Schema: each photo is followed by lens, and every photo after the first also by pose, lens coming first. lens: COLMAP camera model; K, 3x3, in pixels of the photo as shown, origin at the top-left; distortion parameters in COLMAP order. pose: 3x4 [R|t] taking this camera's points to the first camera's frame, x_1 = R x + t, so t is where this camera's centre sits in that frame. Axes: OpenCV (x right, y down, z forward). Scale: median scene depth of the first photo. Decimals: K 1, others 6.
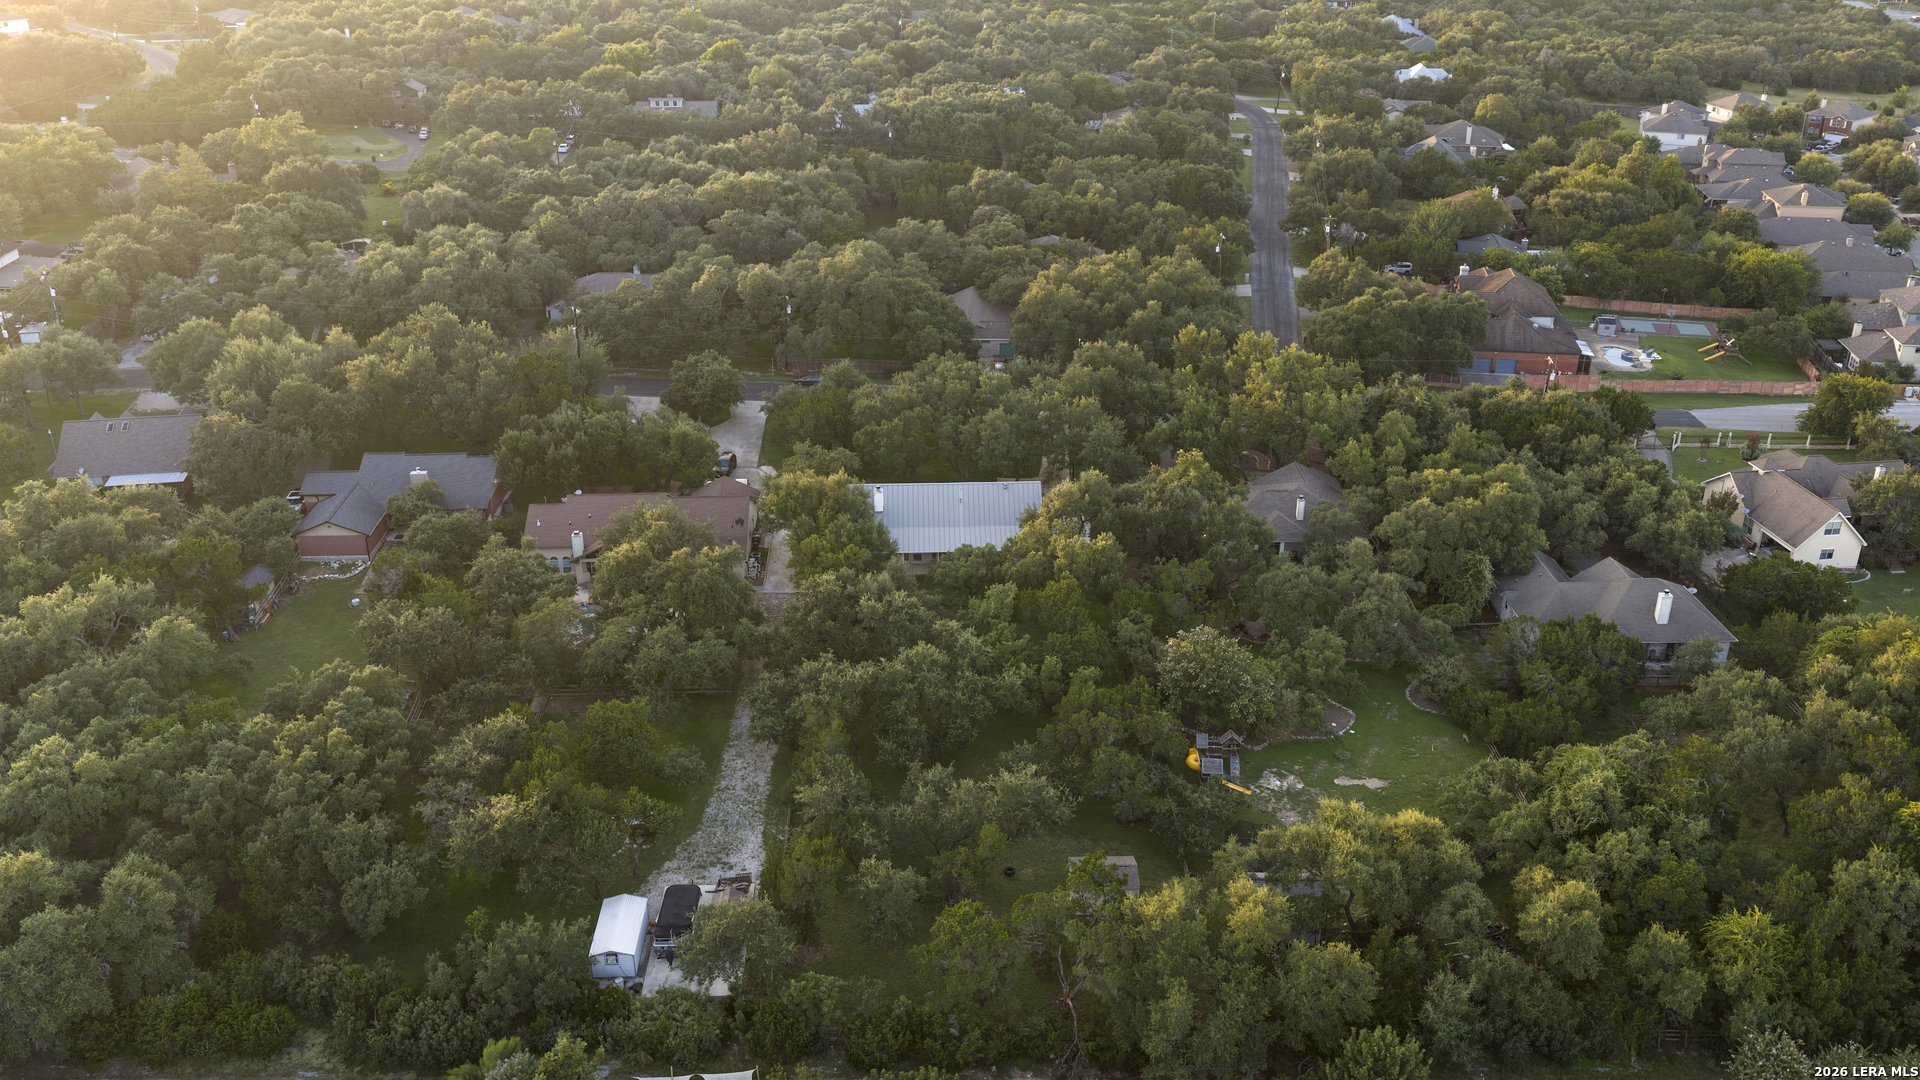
lens RADIAL K [[1590.7, 0, 960.0], [0, 1590.7, 540.0], [0, 0, 1]] dist [0.027705, -0.057000]
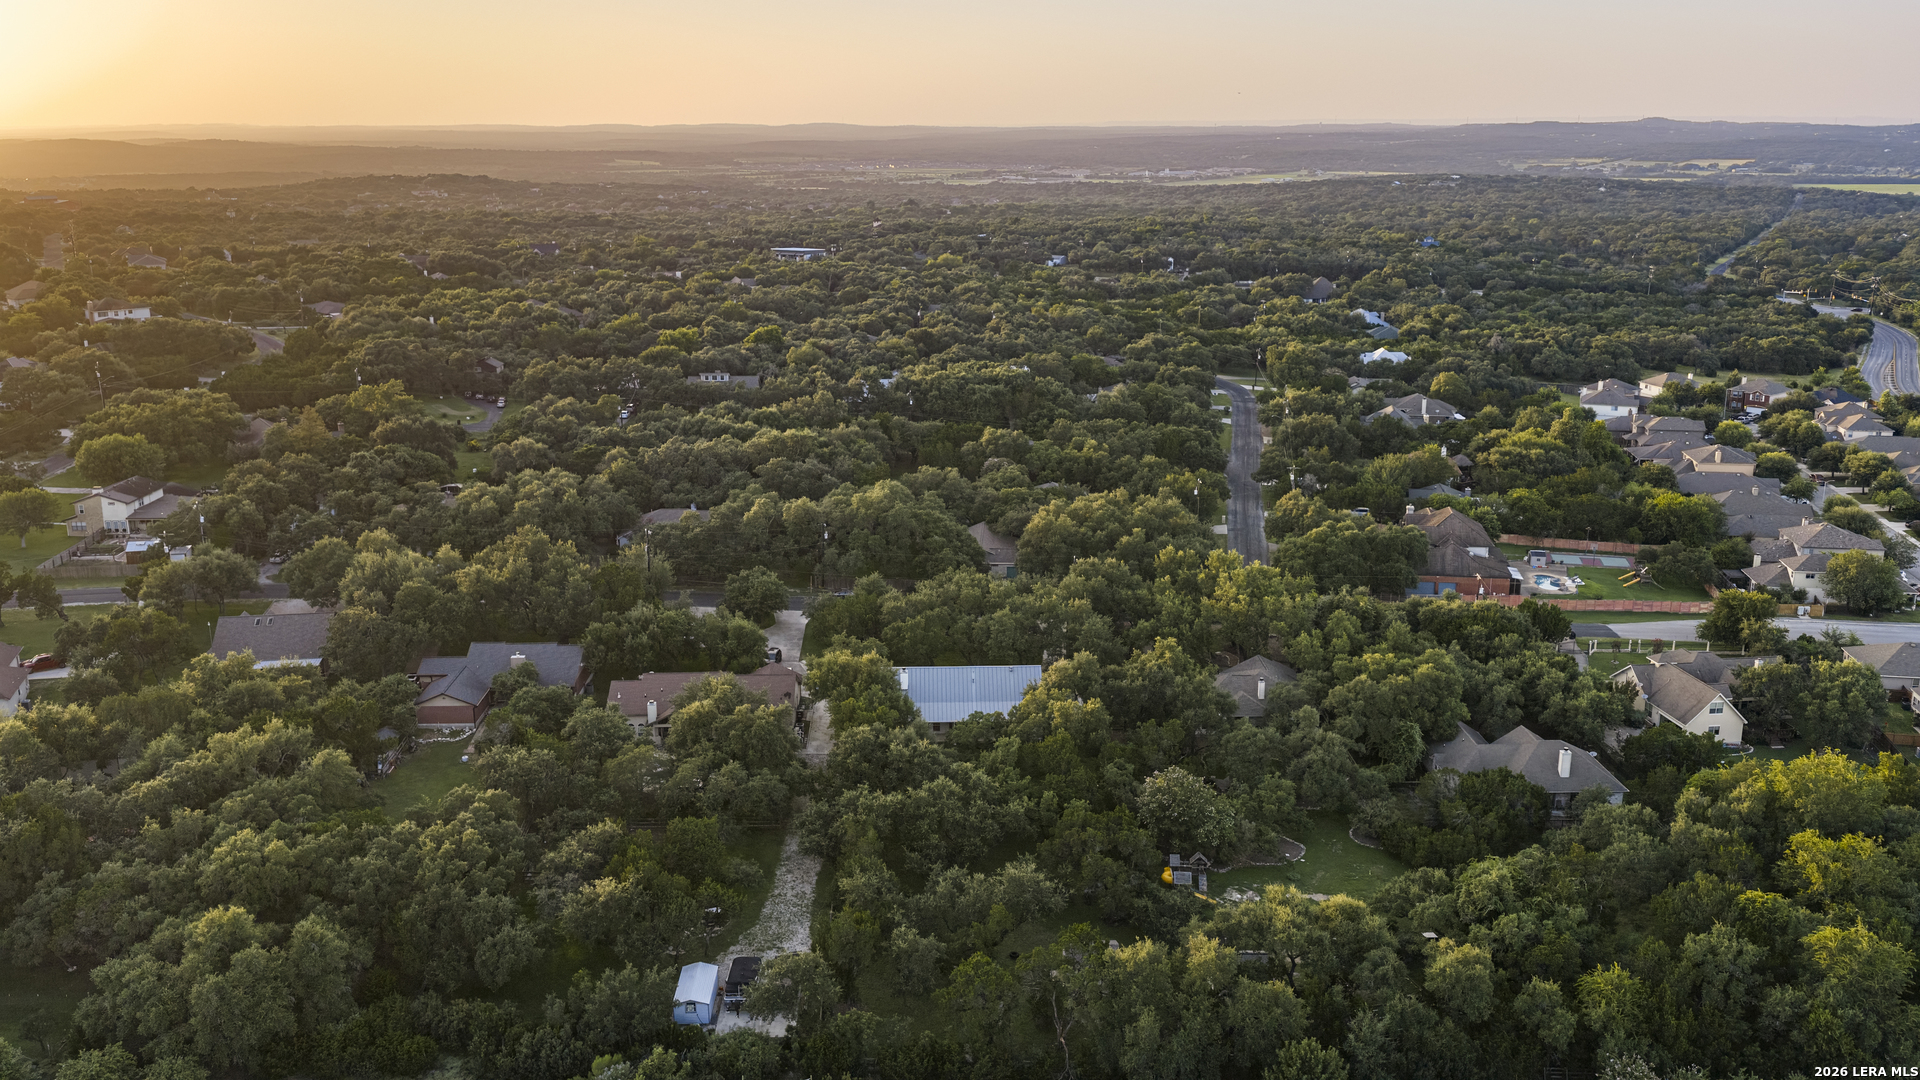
lens RADIAL K [[1590.7, 0, 960.0], [0, 1590.7, 540.0], [0, 0, 1]] dist [0.027705, -0.057000]
pose [[0.999976, 0.001325, -0.006849, -0.001498], [-0.002541, 0.983532, -0.180714, 0.082971], [0.006497, 0.180727, 0.983512, -0.176553]]
